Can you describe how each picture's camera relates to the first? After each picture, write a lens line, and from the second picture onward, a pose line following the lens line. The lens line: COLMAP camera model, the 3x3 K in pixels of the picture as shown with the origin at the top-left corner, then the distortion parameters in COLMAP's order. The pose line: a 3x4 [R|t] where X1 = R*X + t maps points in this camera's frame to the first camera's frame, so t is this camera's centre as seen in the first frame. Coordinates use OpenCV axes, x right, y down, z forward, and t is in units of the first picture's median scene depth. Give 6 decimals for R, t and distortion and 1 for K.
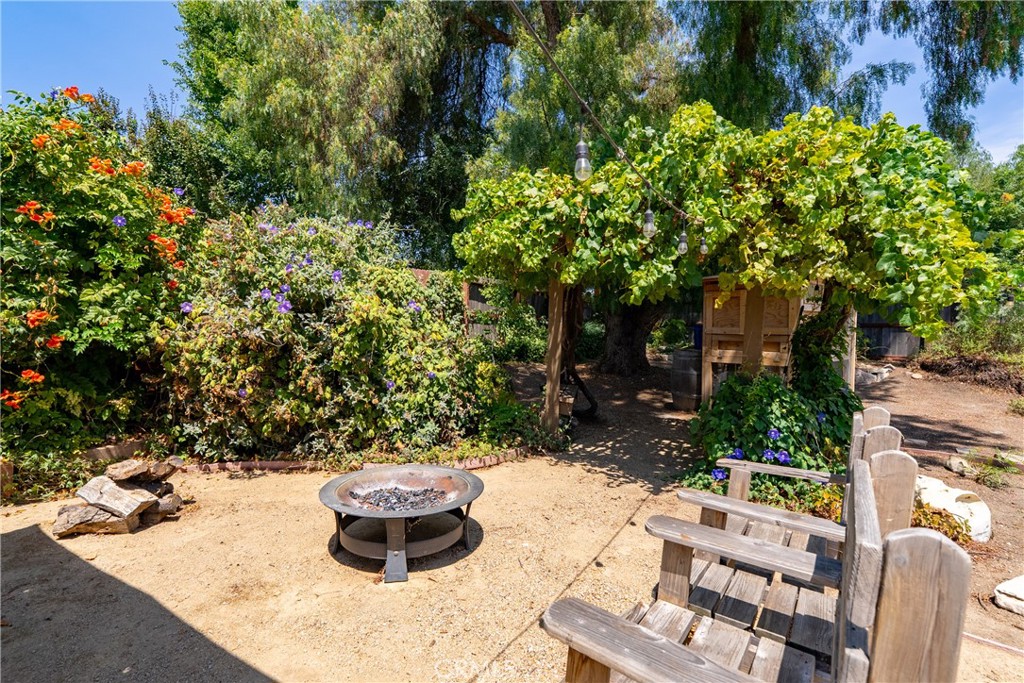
lens RADIAL K [[455.9, 0, 512.0], [0, 455.9, 341.5], [0, 0, 1]] dist [-0.001028, -0.000229]
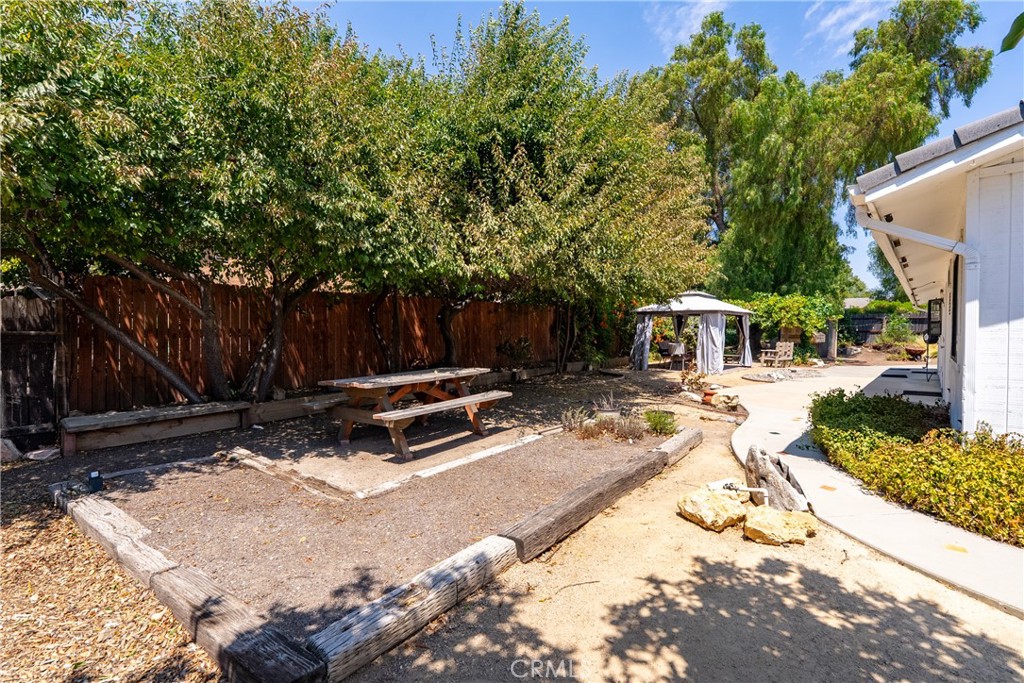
lens RADIAL K [[455.9, 0, 512.0], [0, 455.9, 341.5], [0, 0, 1]] dist [-0.001028, -0.000229]
pose [[0.982875, 0.011191, -0.183932, -1.541294], [-0.010381, 0.999932, 0.005368, 0.064694], [0.183979, -0.003367, 0.982924, -4.535154]]
